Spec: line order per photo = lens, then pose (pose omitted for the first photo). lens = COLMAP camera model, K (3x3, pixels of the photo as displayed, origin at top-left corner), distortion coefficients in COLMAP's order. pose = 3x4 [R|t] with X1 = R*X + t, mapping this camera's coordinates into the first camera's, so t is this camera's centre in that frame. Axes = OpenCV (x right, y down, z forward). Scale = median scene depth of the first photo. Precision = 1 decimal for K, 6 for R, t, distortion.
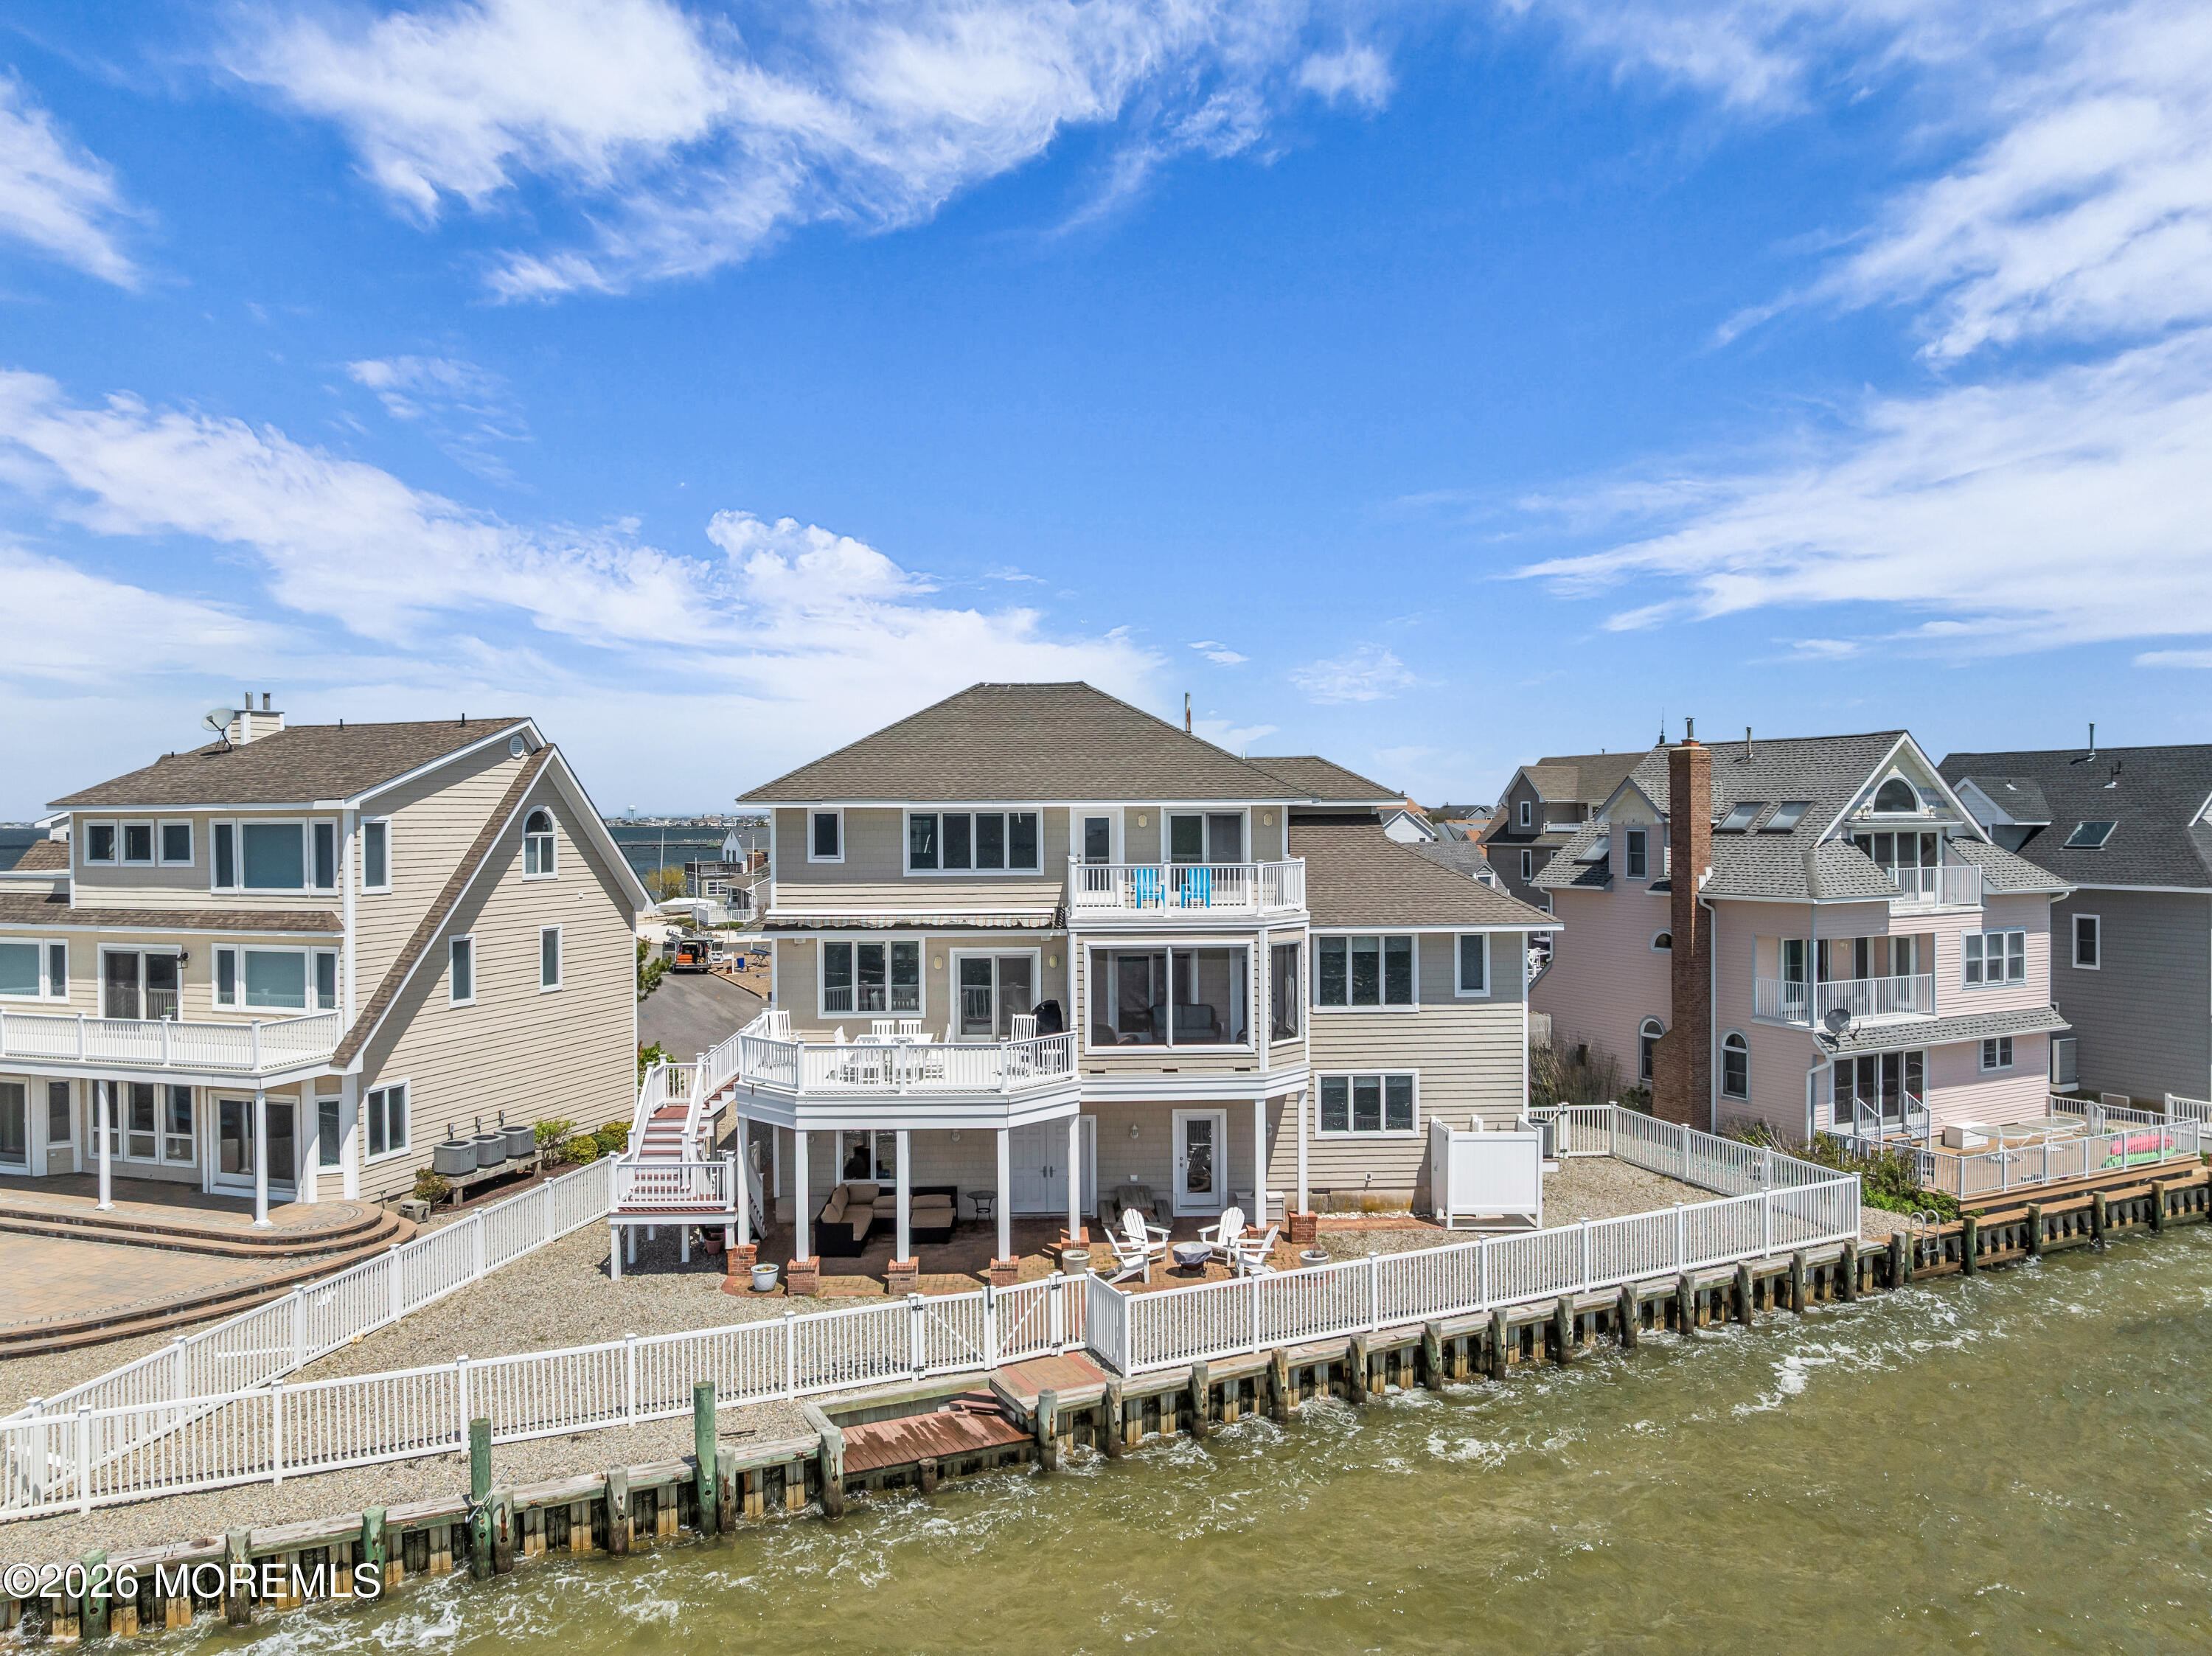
lens RADIAL K [[1555.8, 0, 1106.0], [0, 1555.8, 828.0], [0, 0, 1]] dist [-0.036955, -0.001382]
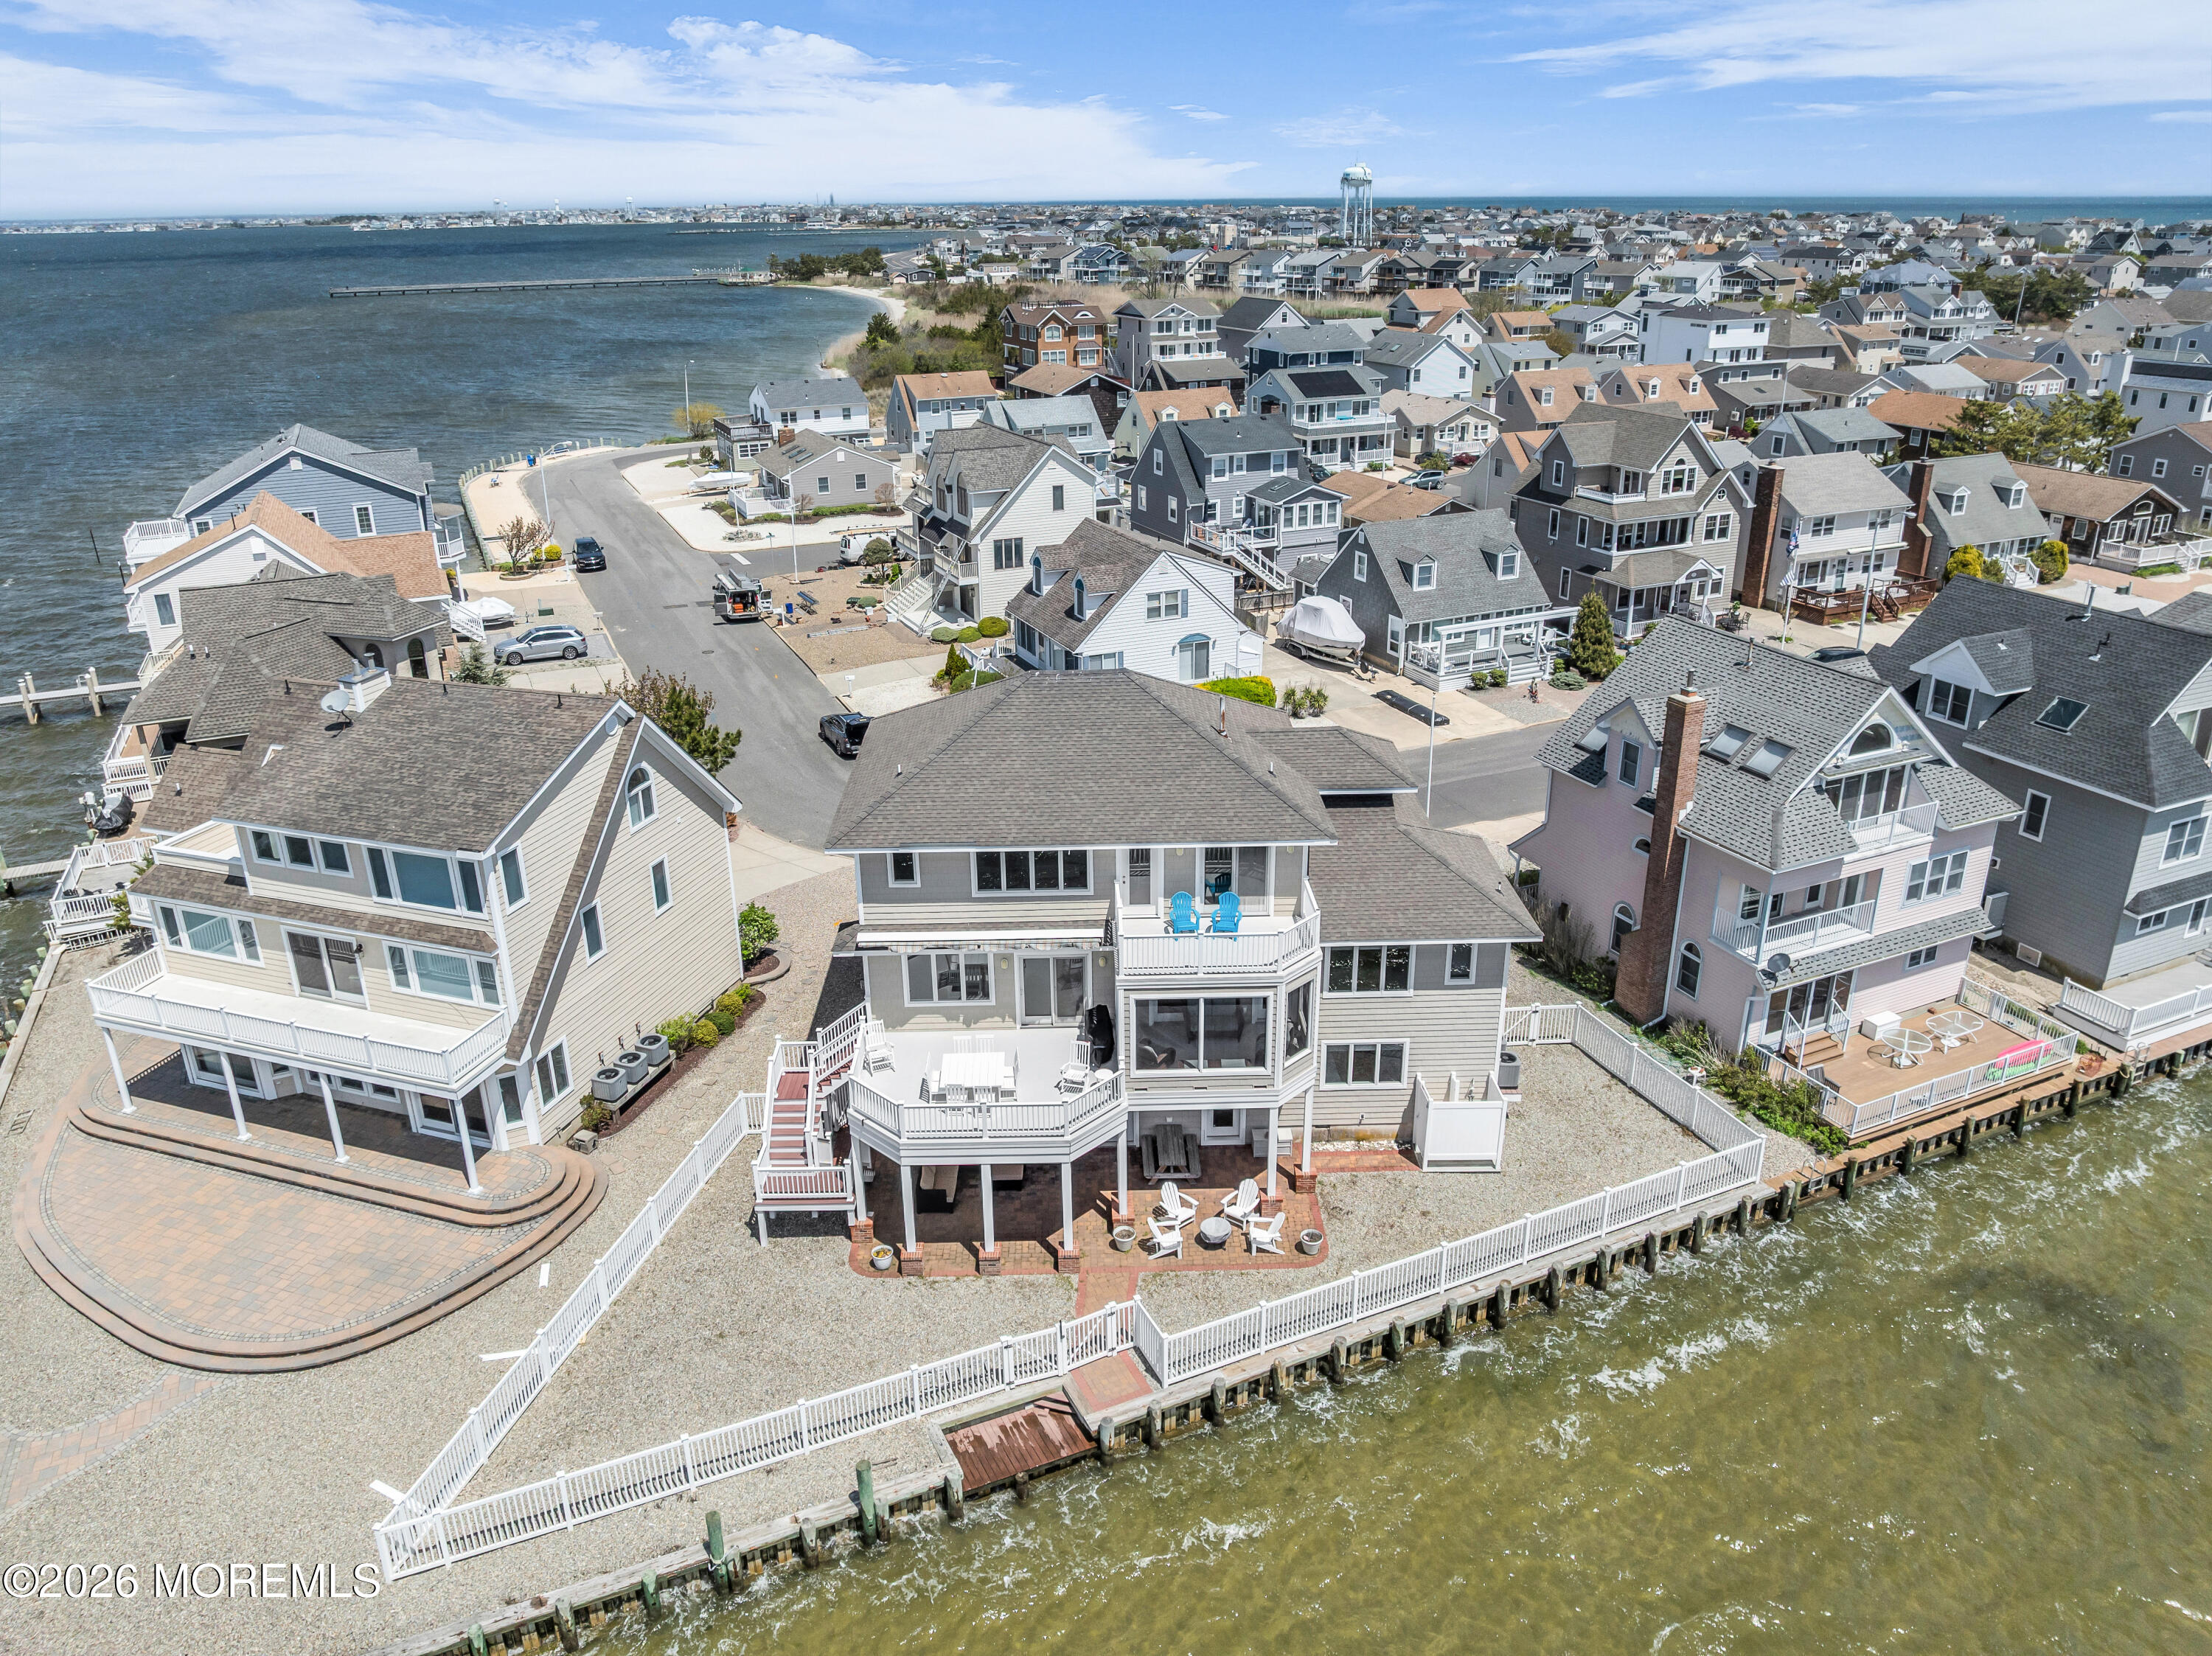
lens RADIAL K [[1552.9, 0, 1106.0], [0, 1552.9, 828.0], [0, 0, 1]] dist [-0.034268, -0.007728]
pose [[0.999841, 0.000939, -0.017786, -0.010541], [0.005765, 0.927797, 0.373041, -0.447013], [0.016852, -0.373084, 0.927644, -0.047926]]
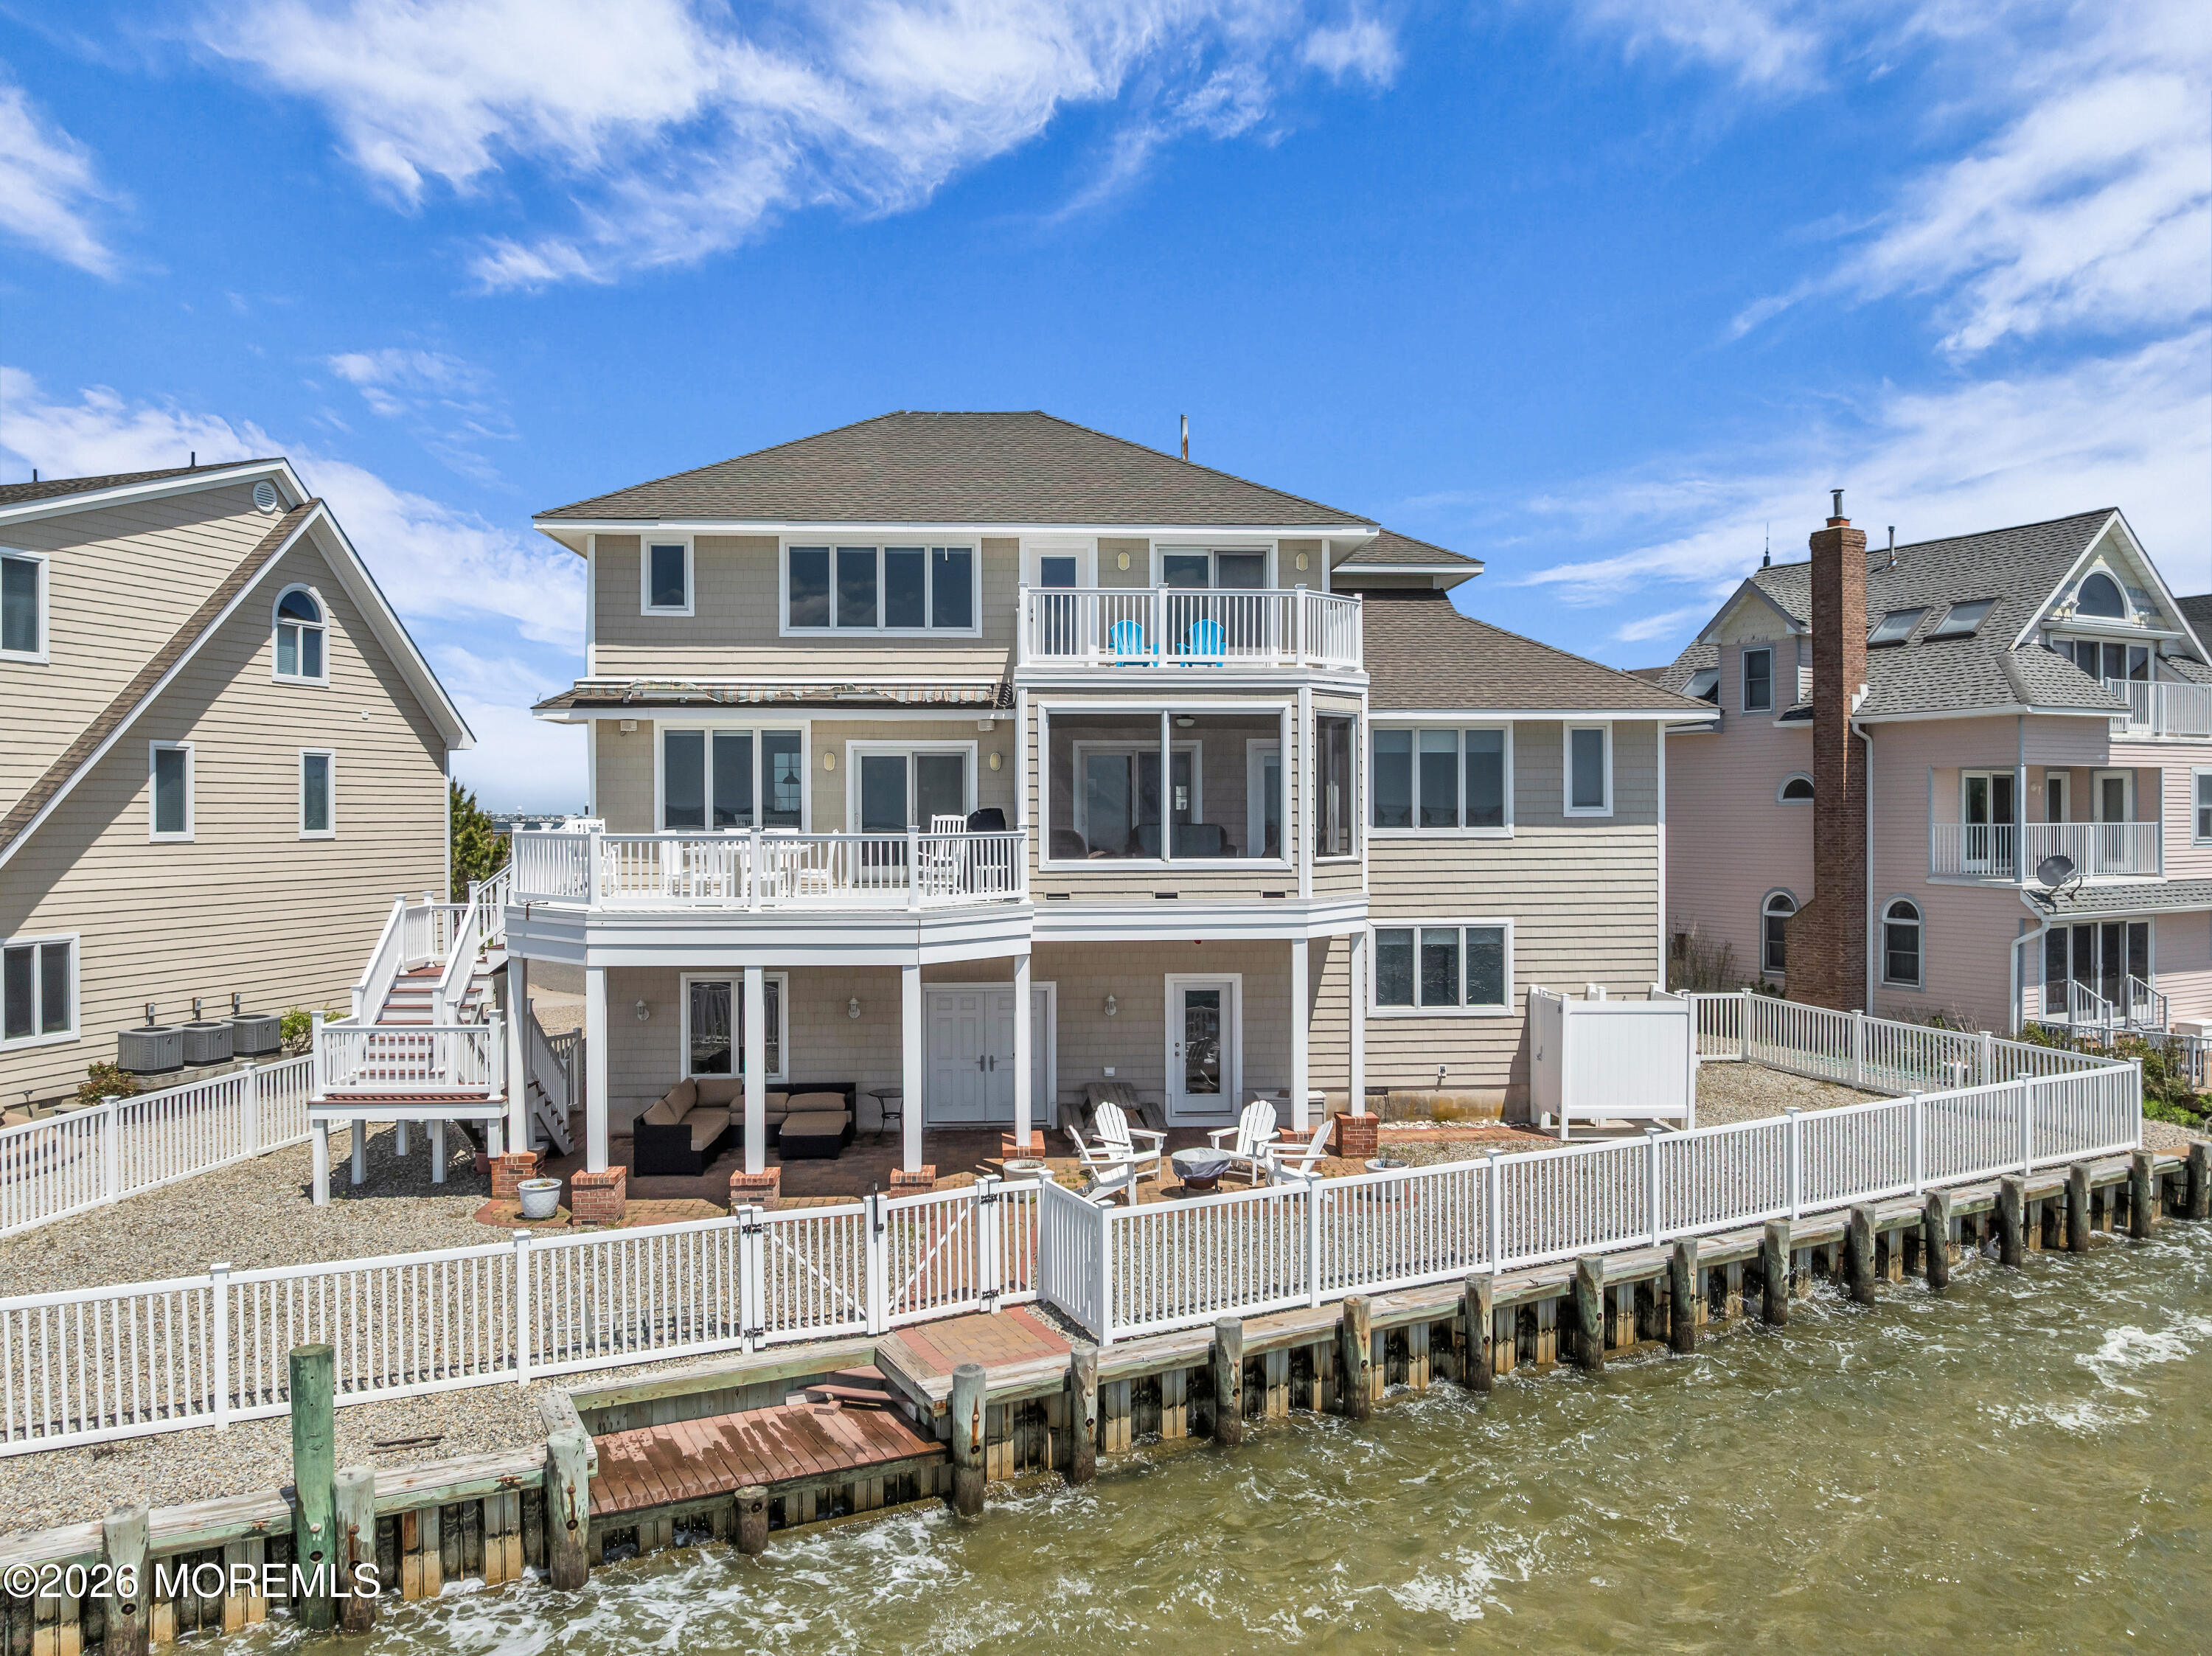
lens RADIAL K [[1556.2, 0, 1106.0], [0, 1556.2, 828.0], [0, 0, 1]] dist [-0.043359, 0.006581]
pose [[0.999697, 0.003105, 0.024427, -0.001123], [-0.003101, 0.999995, -0.000198, 0.116912], [-0.024428, 0.000123, 0.999702, 0.303555]]
